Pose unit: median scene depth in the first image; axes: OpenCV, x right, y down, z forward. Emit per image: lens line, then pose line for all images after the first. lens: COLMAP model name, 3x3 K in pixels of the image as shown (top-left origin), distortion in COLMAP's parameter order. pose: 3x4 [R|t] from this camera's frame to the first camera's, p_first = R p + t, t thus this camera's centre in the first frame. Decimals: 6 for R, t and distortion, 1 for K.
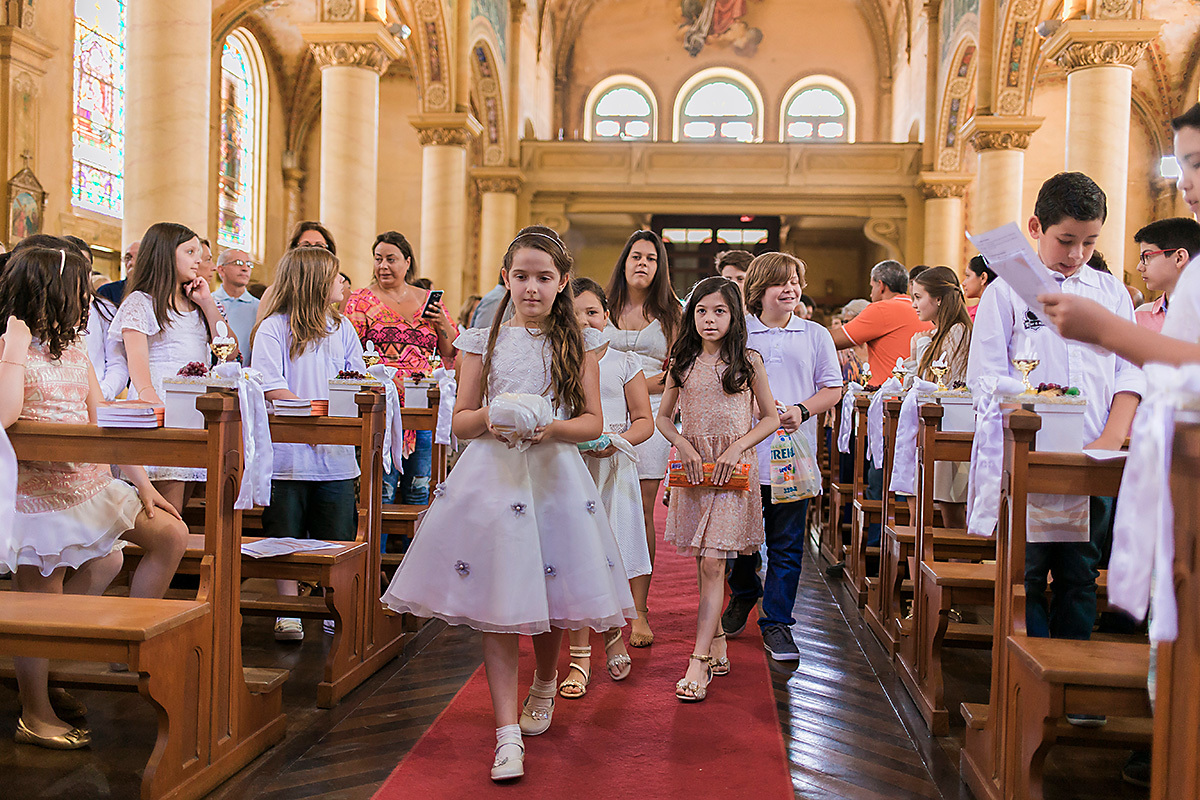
lens RADIAL K [[1148.5, 0, 600.0], [0, 1148.5, 400.0], [0, 0, 1]] dist [0.016333, -0.029140]
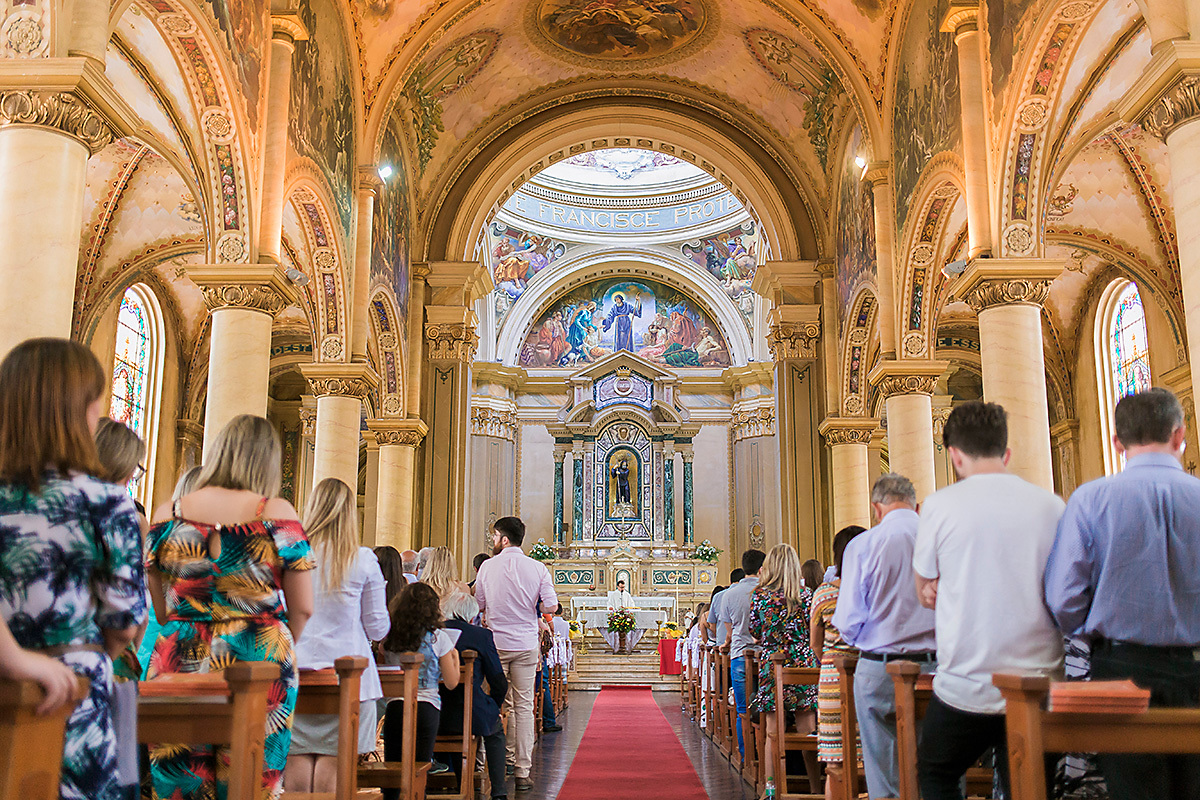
lens RADIAL K [[1148.5, 0, 600.0], [0, 1148.5, 400.0], [0, 0, 1]] dist [0.016333, -0.029140]
pose [[0.996790, -0.006151, 0.079829, 0.031323], [0.023639, 0.975206, -0.220031, -0.006274], [-0.076496, 0.221212, 0.972221, 0.320446]]
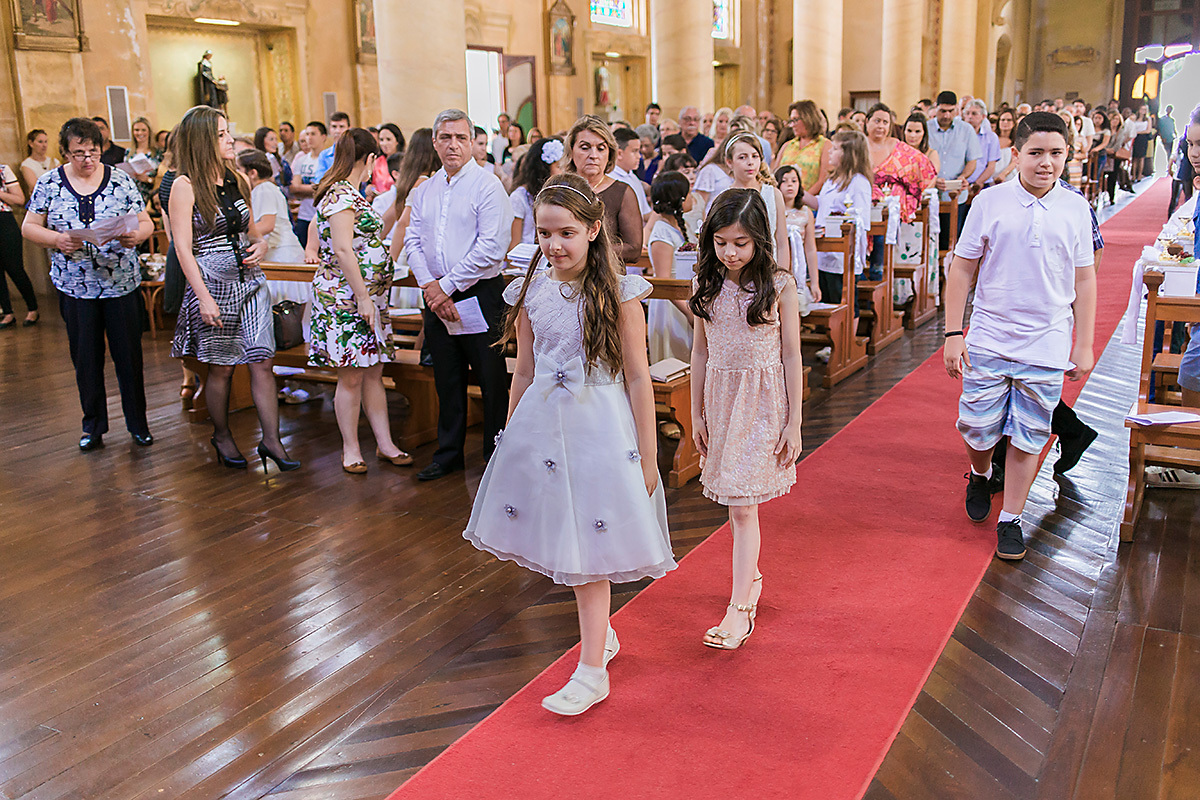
lens RADIAL K [[1148.5, 0, 600.0], [0, 1148.5, 400.0], [0, 0, 1]] dist [0.016333, -0.029140]
pose [[0.923093, 0.035402, -0.382945, 0.028438], [0.047177, 0.977809, 0.204116, -0.024194], [0.381673, -0.206484, 0.900938, -0.167002]]
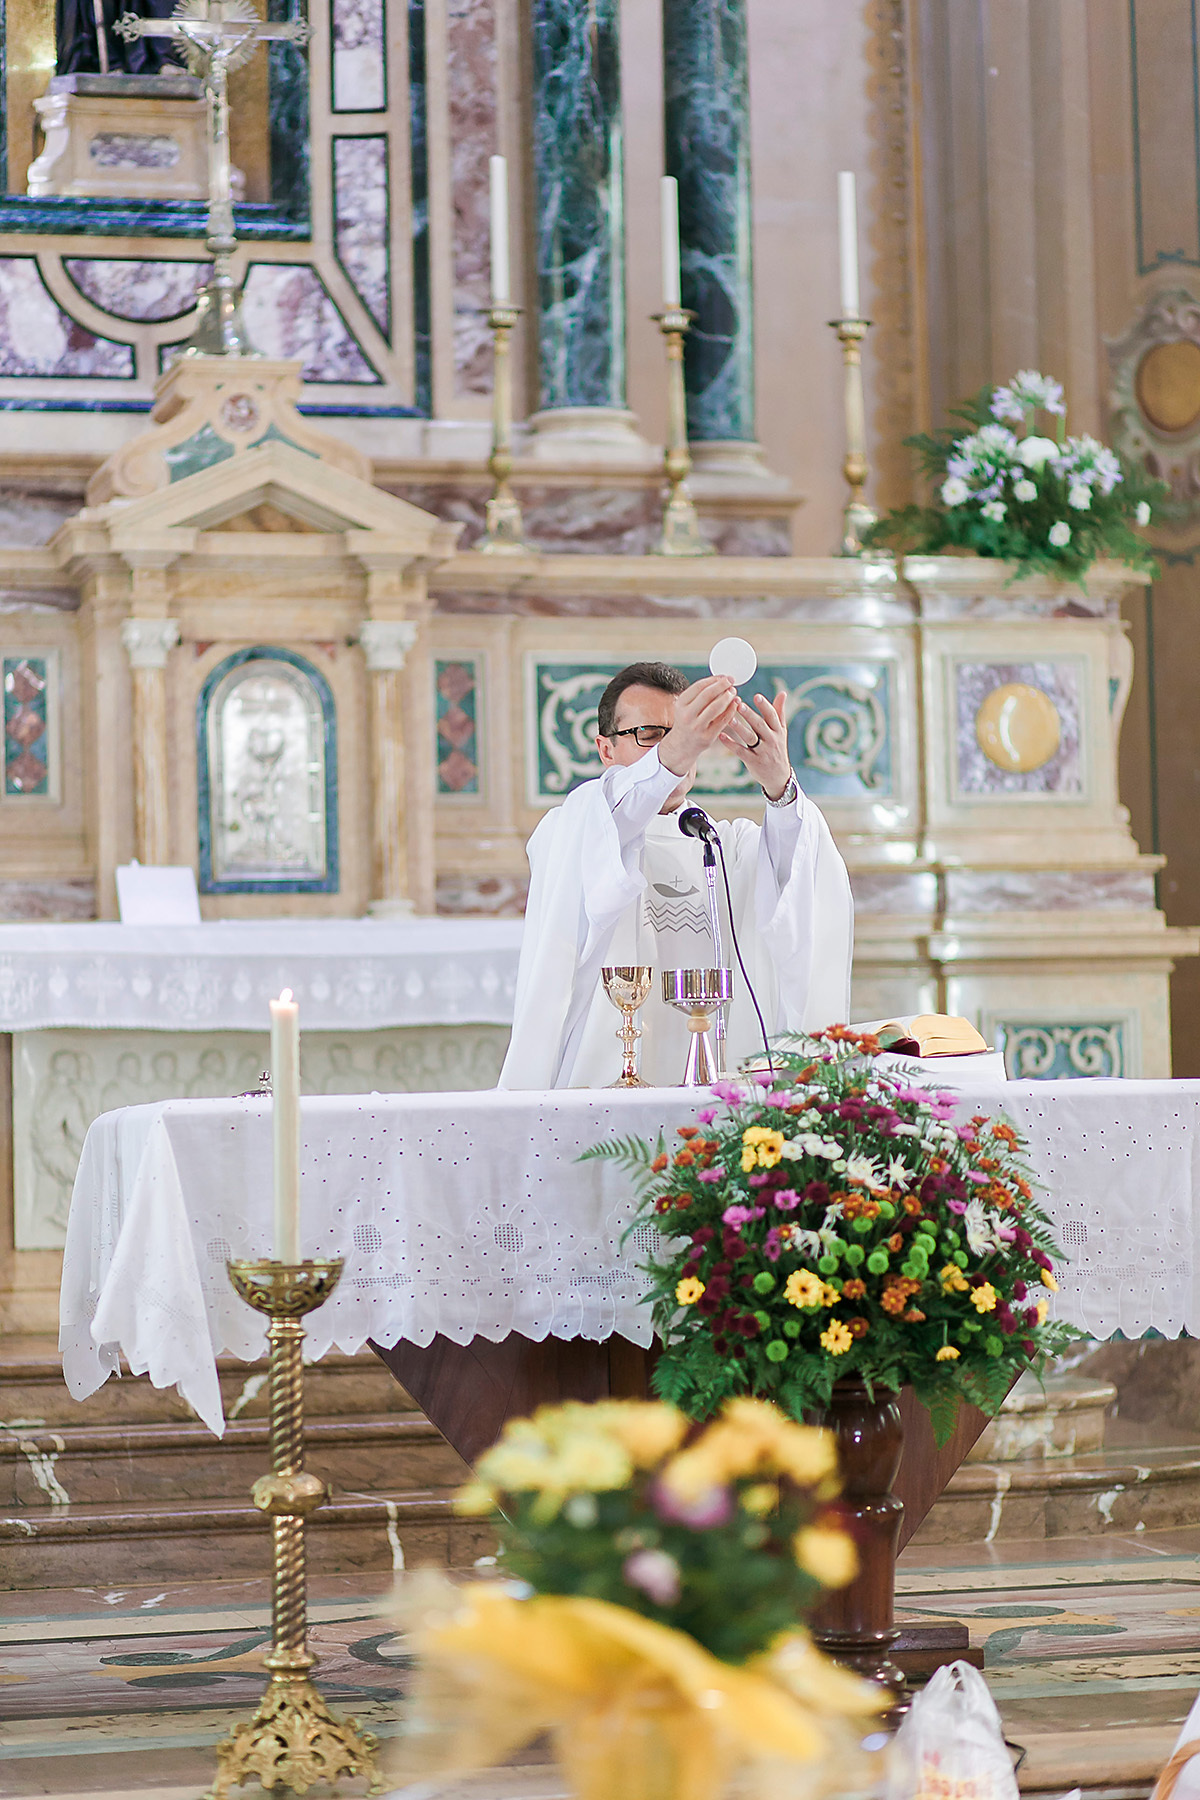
lens RADIAL K [[4365.7, 0, 600.0], [0, 4365.7, 900.0], [0, 0, 1]] dist [0.047480, 0.019385]
pose [[0.934068, -0.030512, 0.355790, 0.024492], [0.054186, 0.996916, -0.056761, -0.033340], [-0.352961, 0.072298, 0.932841, 0.875345]]
